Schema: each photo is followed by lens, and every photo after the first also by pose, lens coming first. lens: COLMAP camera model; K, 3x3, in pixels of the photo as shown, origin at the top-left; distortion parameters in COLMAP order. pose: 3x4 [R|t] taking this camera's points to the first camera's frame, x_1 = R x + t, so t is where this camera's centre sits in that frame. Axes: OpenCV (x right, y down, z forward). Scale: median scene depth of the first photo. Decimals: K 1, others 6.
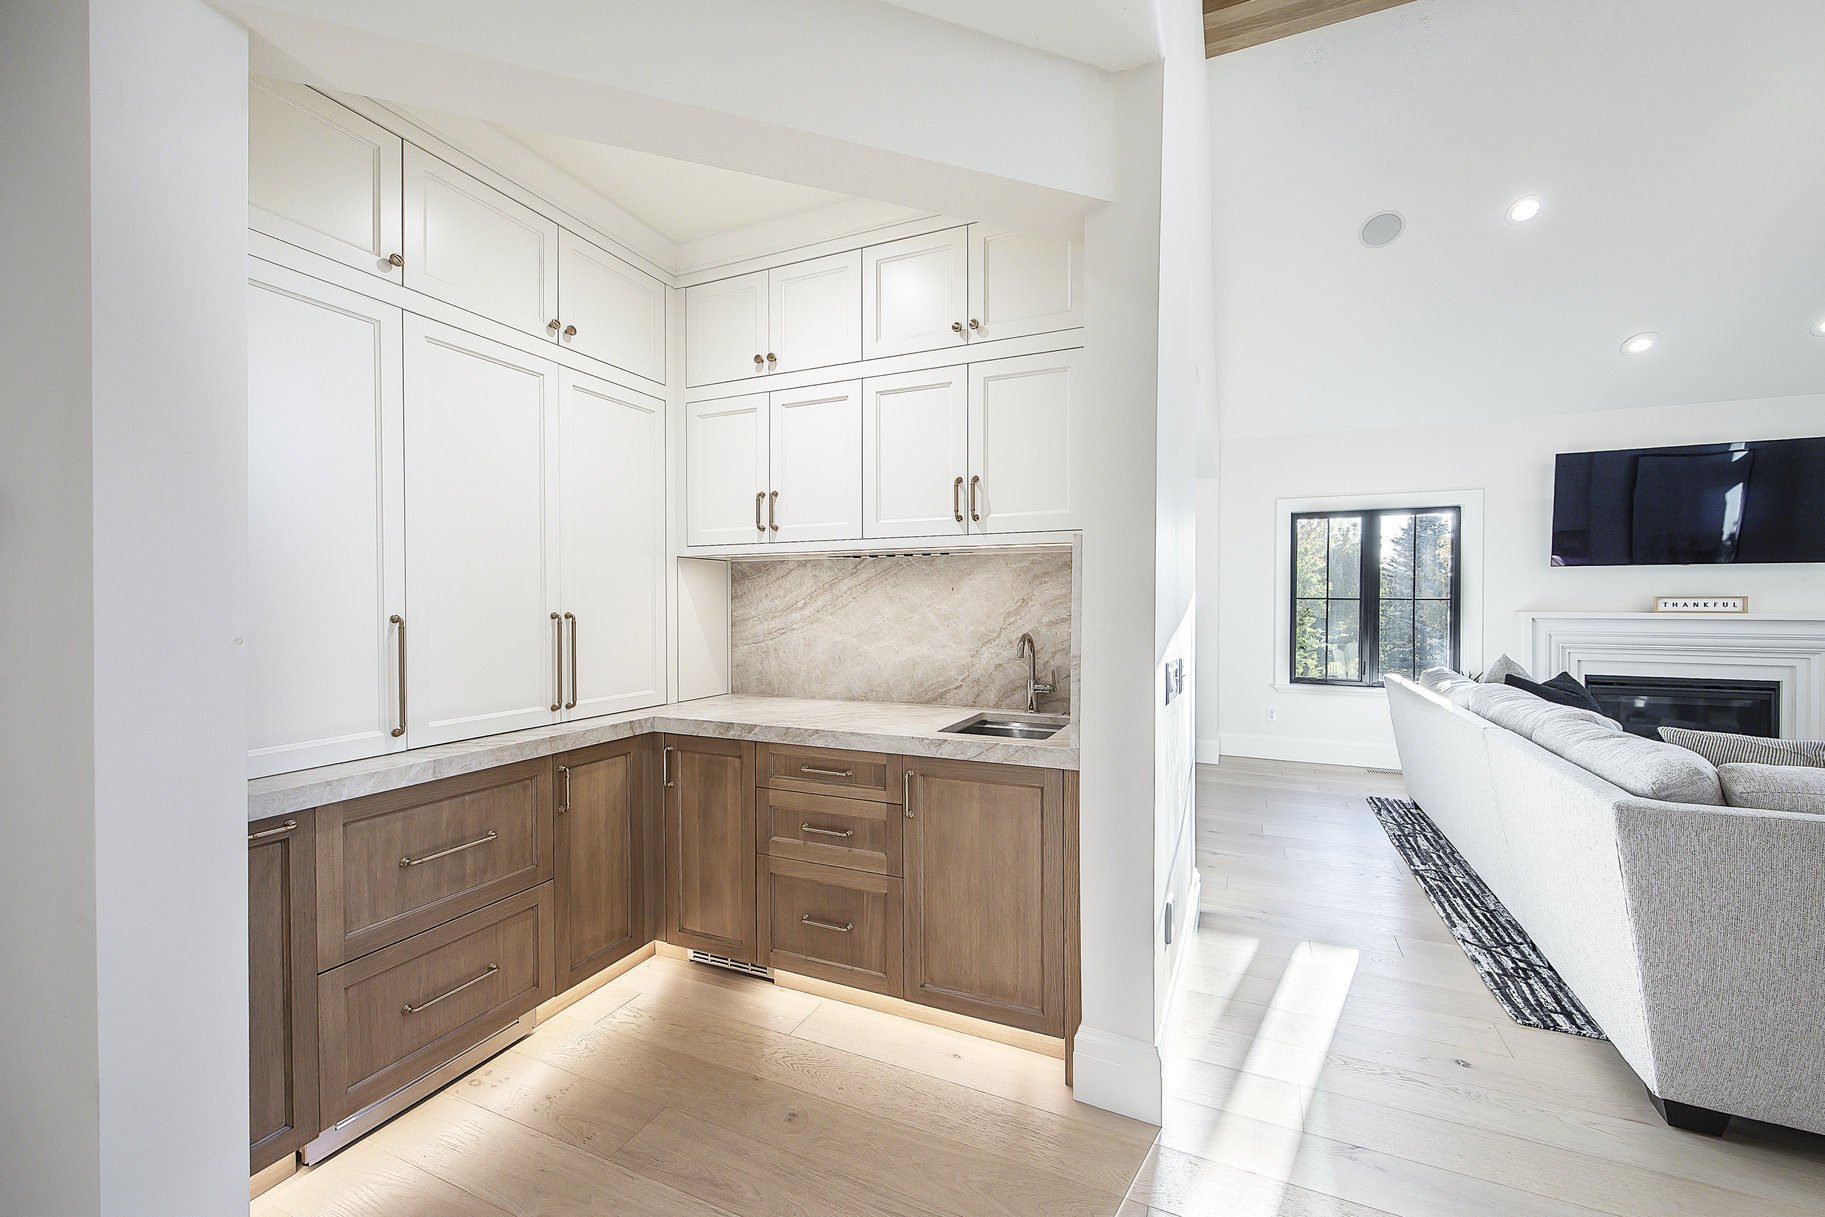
lens RADIAL K [[703.2, 0, 871.3], [0, 703.2, 603.3], [0, 0, 1]] dist [0.000178, -0.000546]
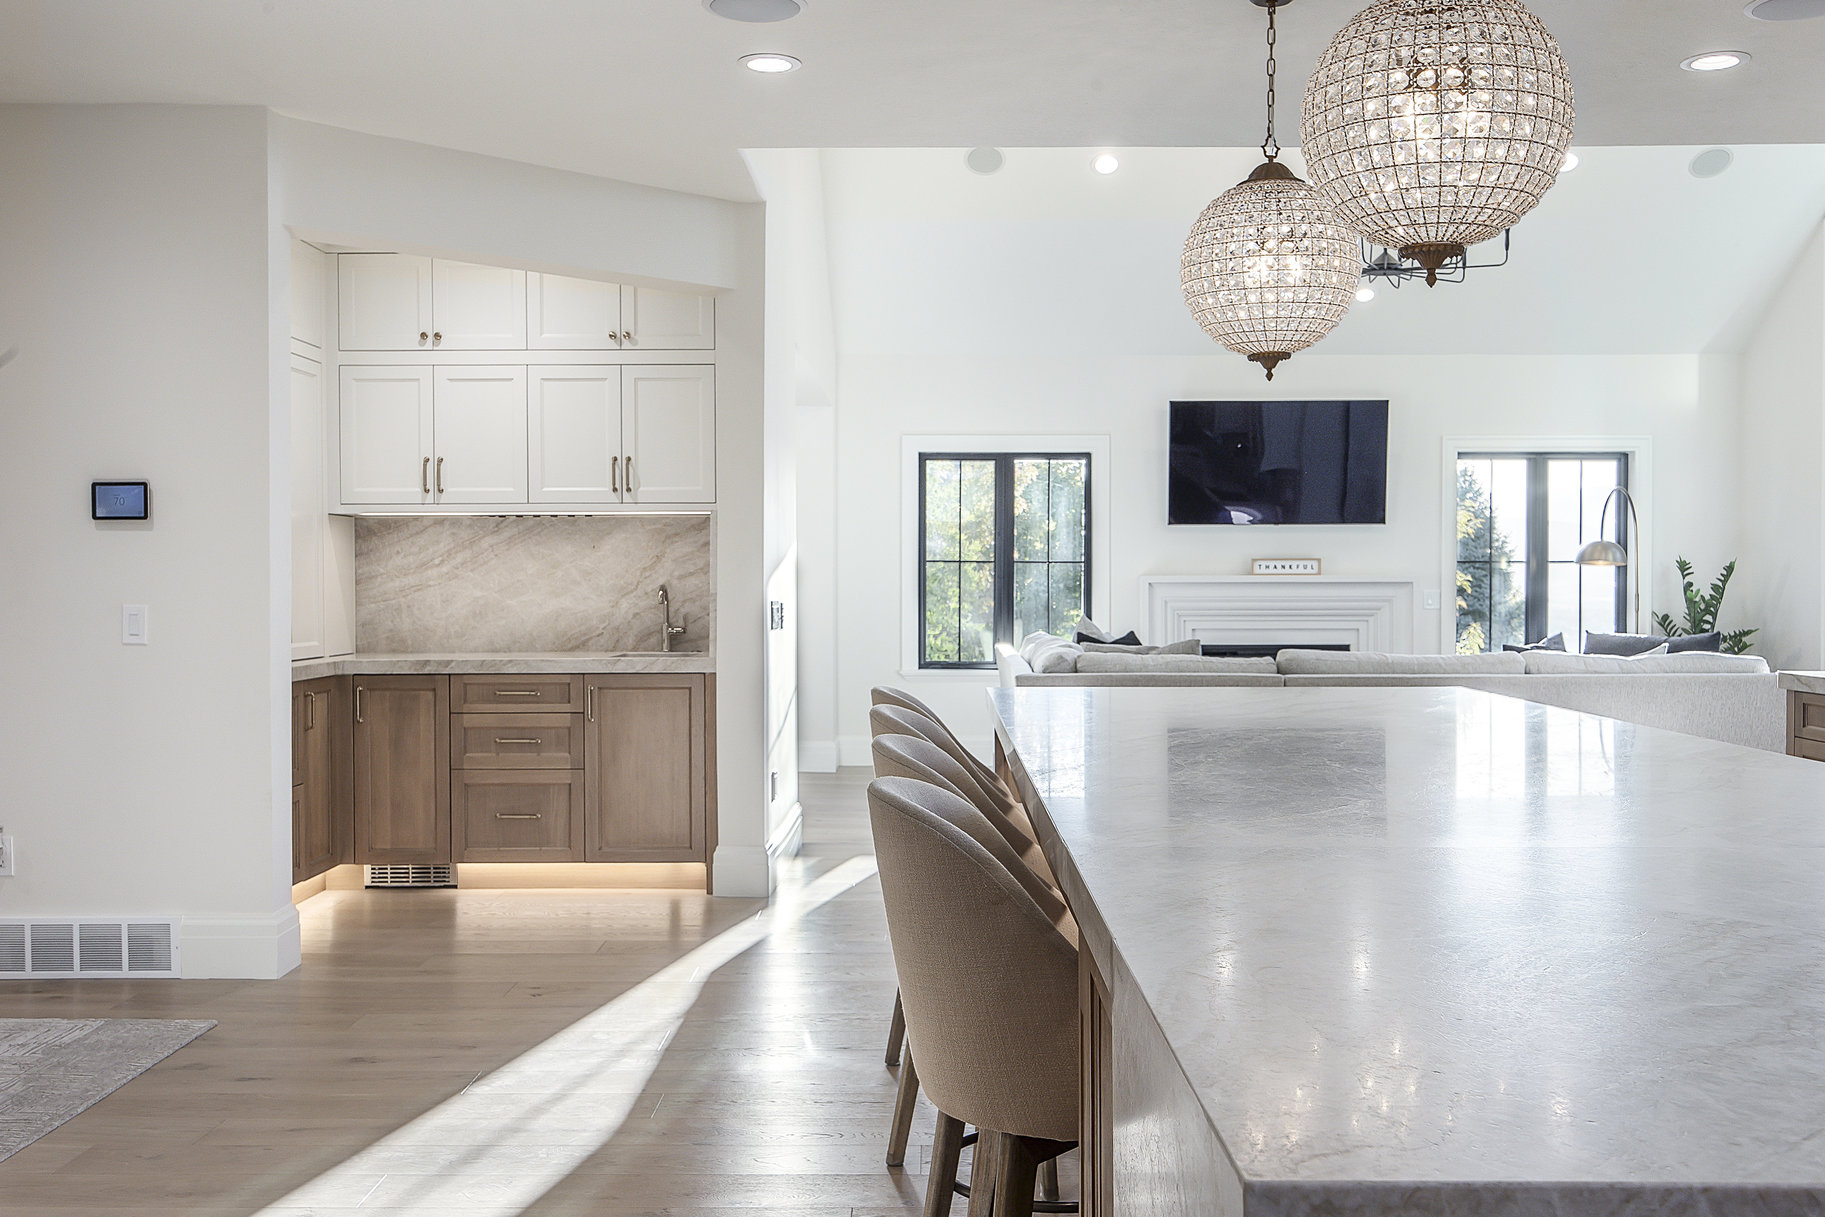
lens RADIAL K [[1968.3, 0, 906.9], [0, 1968.3, 608.0], [0, 0, 1]] dist [0.128439, 0.000000]
pose [[0.895429, -0.009160, 0.445111, -0.857696], [0.004744, 0.999928, 0.011033, 0.045242], [-0.445180, -0.007767, 0.895407, -2.083004]]
